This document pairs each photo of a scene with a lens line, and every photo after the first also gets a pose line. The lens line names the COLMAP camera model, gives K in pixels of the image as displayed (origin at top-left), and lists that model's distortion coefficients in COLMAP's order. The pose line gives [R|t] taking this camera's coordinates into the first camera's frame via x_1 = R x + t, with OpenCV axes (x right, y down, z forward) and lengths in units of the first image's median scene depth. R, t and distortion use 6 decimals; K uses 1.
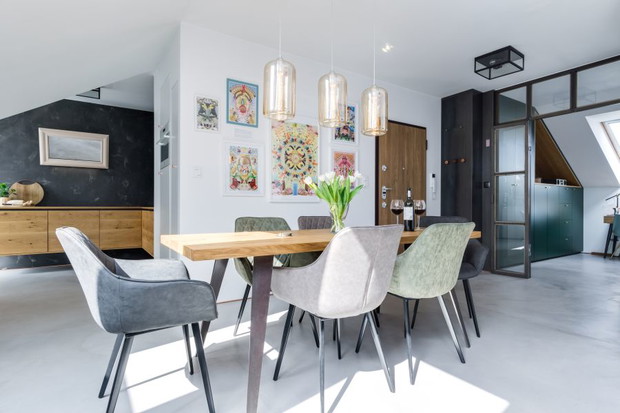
lens RADIAL K [[327.6, 0, 309.6], [0, 327.6, 204.1], [0, 0, 1]] dist [0.022932, 0.000009]
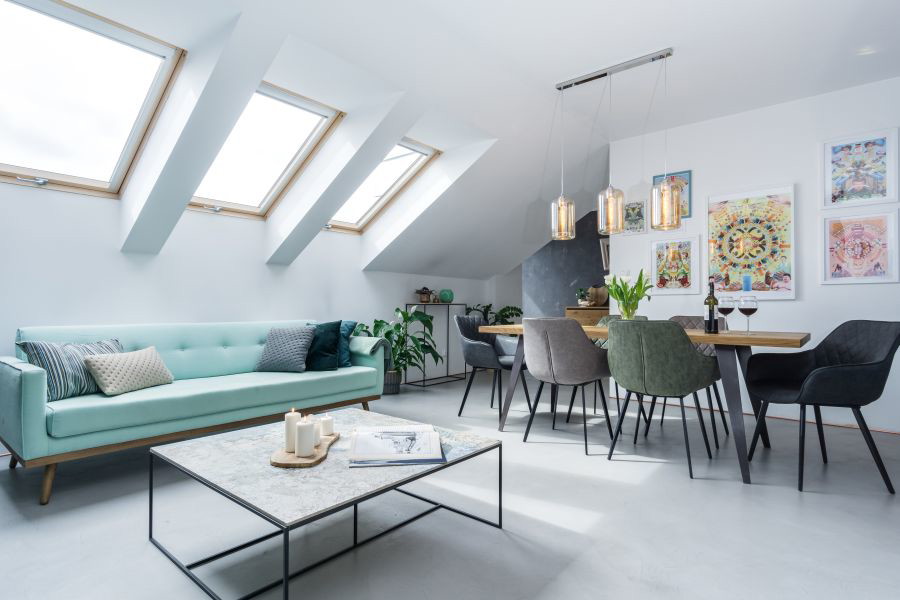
lens RADIAL K [[475.6, 0, 451.0], [0, 475.6, 302.0], [0, 0, 1]] dist [0.022932, 0.000009]
pose [[0.309283, -0.010841, -0.950908, 0.829339], [0.007126, 0.999933, -0.009082, 0.004340], [0.950943, -0.003967, 0.309339, -0.021828]]
